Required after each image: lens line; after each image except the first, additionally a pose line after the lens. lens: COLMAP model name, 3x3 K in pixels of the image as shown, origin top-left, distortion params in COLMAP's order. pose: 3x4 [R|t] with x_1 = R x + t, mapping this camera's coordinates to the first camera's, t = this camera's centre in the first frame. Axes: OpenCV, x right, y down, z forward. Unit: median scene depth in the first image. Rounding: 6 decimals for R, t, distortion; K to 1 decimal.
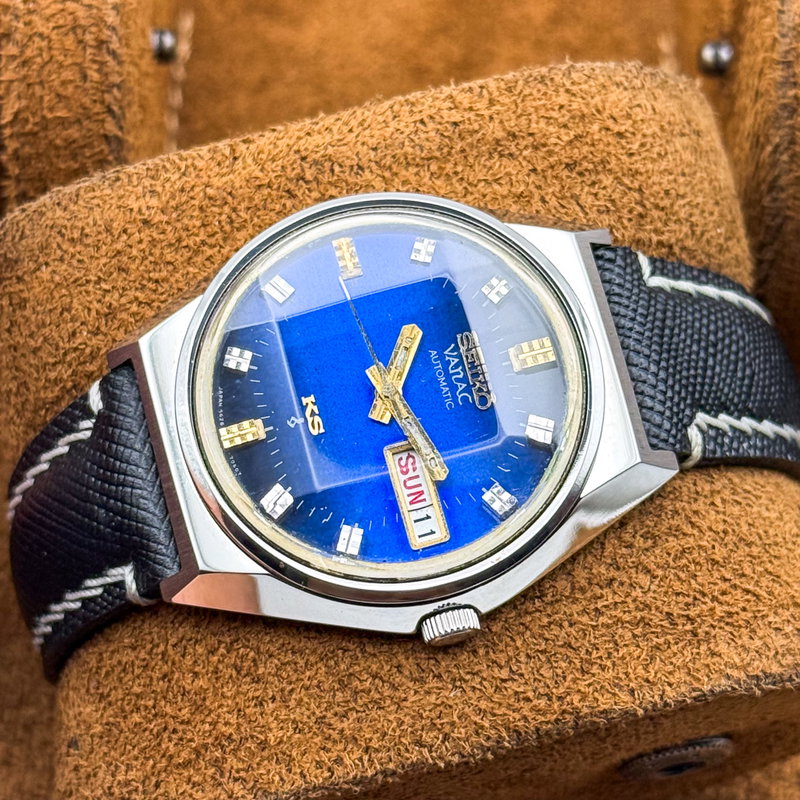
lens RADIAL K [[2740.6, 0, 400.0], [0, 2740.6, 400.0], [0, 0, 1]] dist [-0.039248, 2.319374]
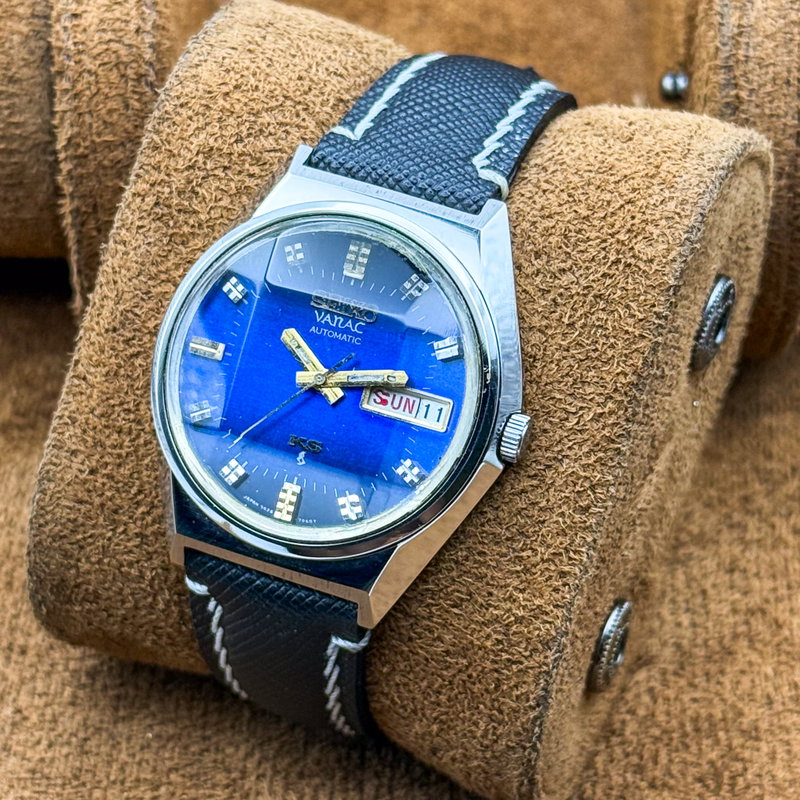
lens RADIAL K [[2740.6, 0, 400.0], [0, 2740.6, 400.0], [0, 0, 1]] dist [-0.039248, 2.319374]
pose [[0.522744, -0.851649, -0.037834, 0.050608], [0.852122, 0.520702, 0.052505, -0.031470], [-0.025016, -0.059686, 0.997904, -0.190419]]
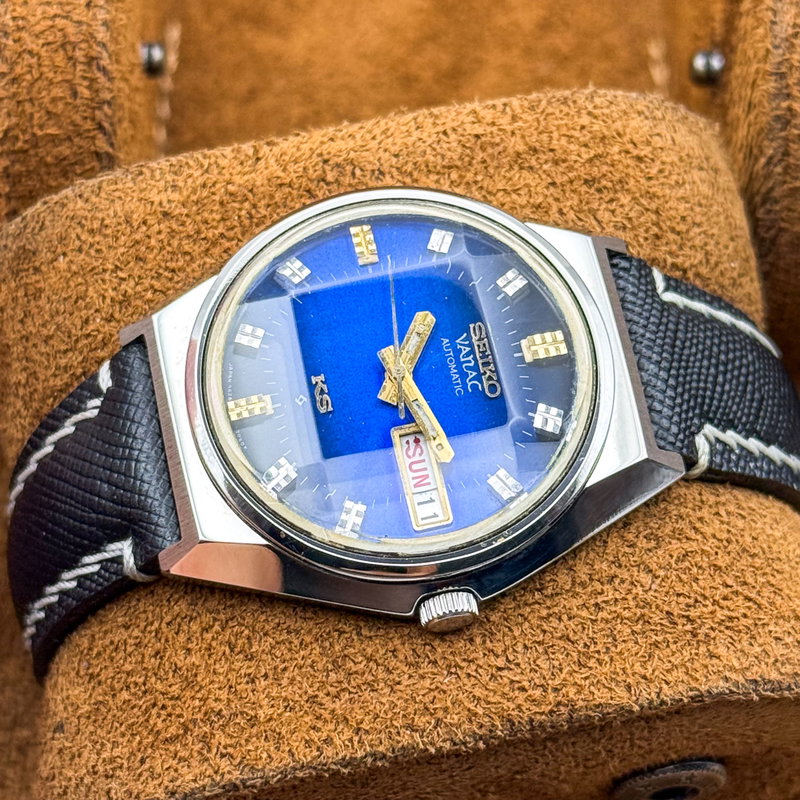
lens RADIAL K [[2740.6, 0, 400.0], [0, 2740.6, 400.0], [0, 0, 1]] dist [-0.039248, 2.319374]
pose [[0.998581, 0.053210, -0.002153, -0.001043], [-0.053109, 0.992102, -0.113636, 0.119048], [-0.003910, 0.113589, 0.993520, 0.006913]]
